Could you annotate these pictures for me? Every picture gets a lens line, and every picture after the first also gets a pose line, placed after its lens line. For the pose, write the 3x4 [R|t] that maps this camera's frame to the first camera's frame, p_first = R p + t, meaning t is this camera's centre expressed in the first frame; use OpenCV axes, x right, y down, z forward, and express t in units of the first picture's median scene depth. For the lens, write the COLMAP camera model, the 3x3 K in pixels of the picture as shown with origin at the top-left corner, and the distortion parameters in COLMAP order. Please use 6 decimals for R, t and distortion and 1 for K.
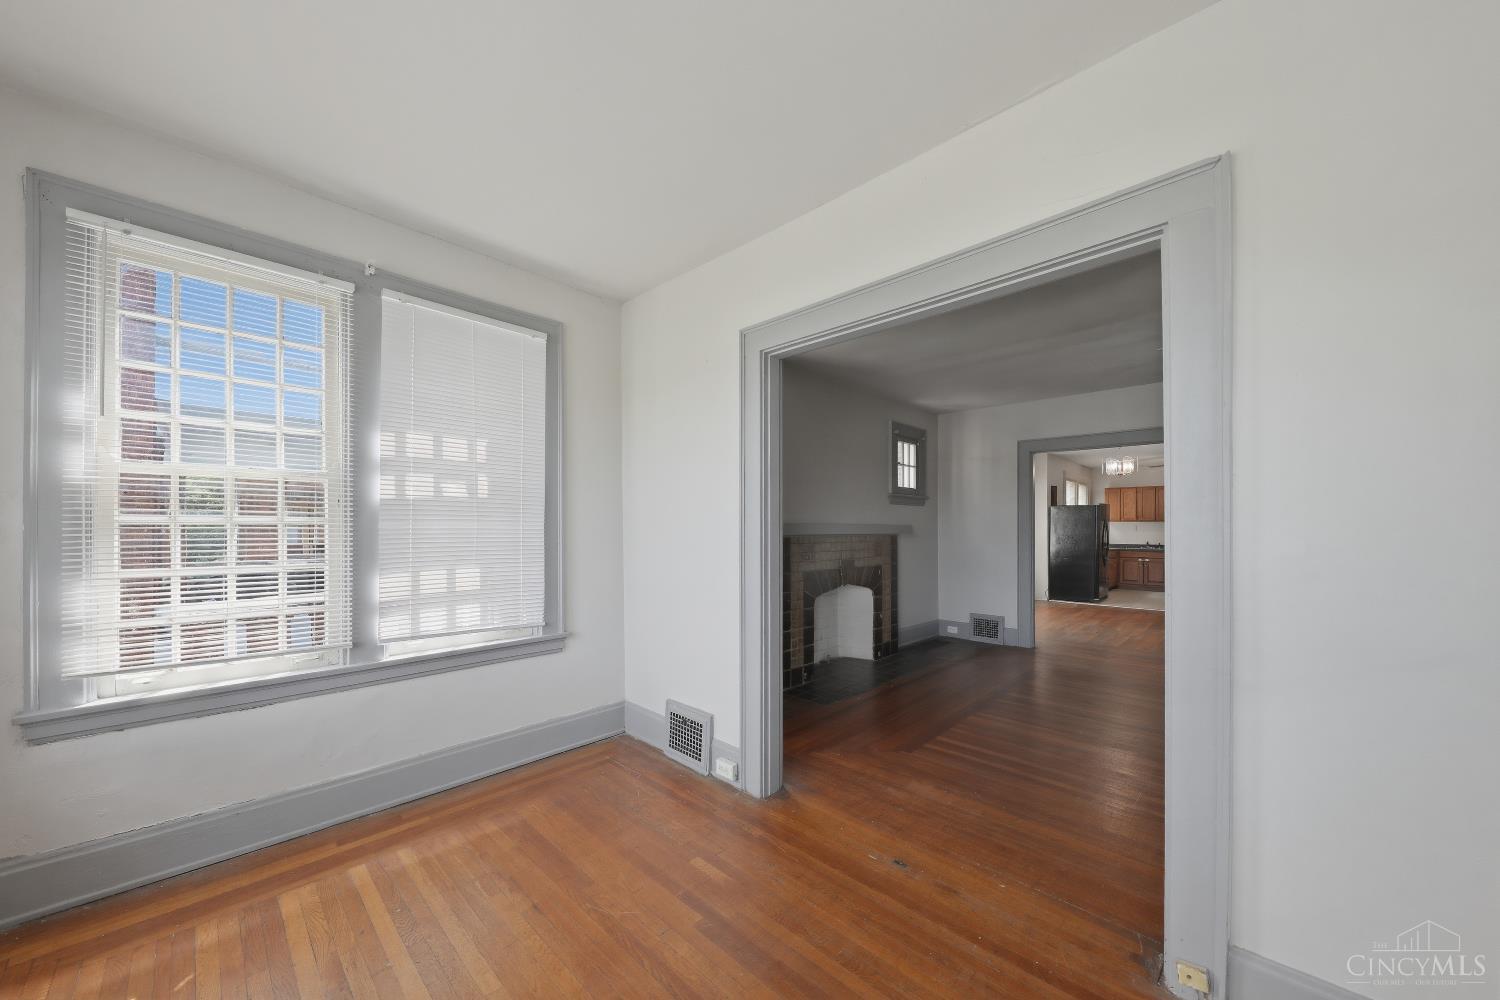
lens RADIAL K [[547.3, 0, 740.3], [0, 547.3, 522.2], [0, 0, 1]] dist [-0.003482, -0.000161]
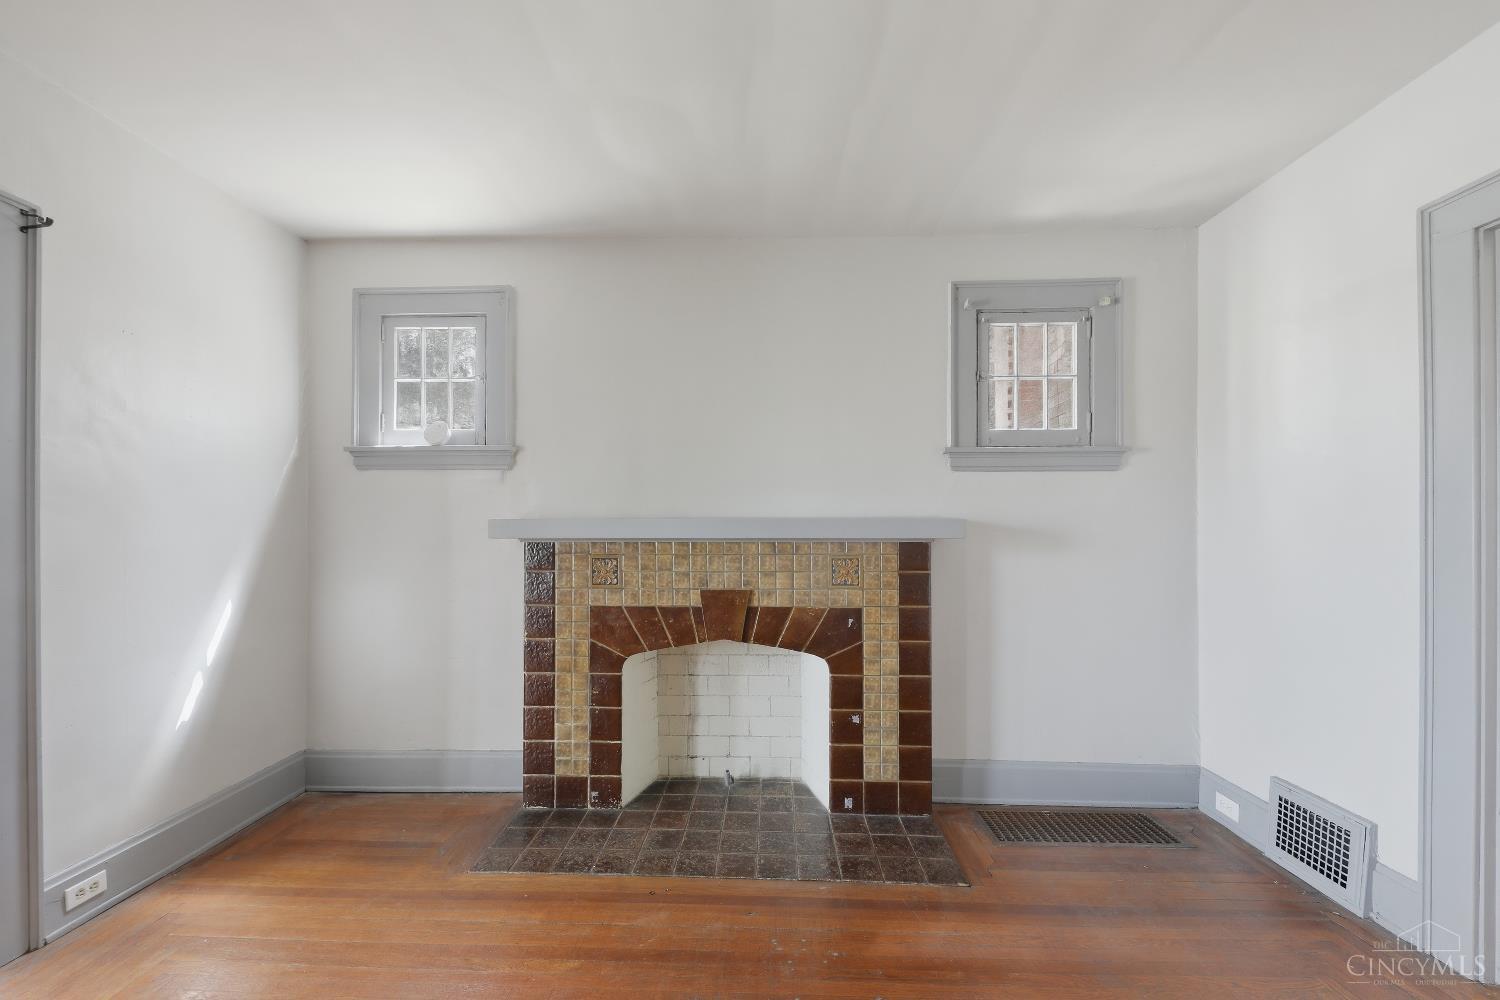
lens RADIAL K [[596.0, 0, 749.4], [0, 596.0, 505.9], [0, 0, 1]] dist [0.002950, 0.000164]
pose [[0.668774, -0.028968, -0.742901, 0.576164], [0.008664, 0.999476, -0.031172, 0.008663], [0.743415, 0.014410, 0.668675, 0.606607]]
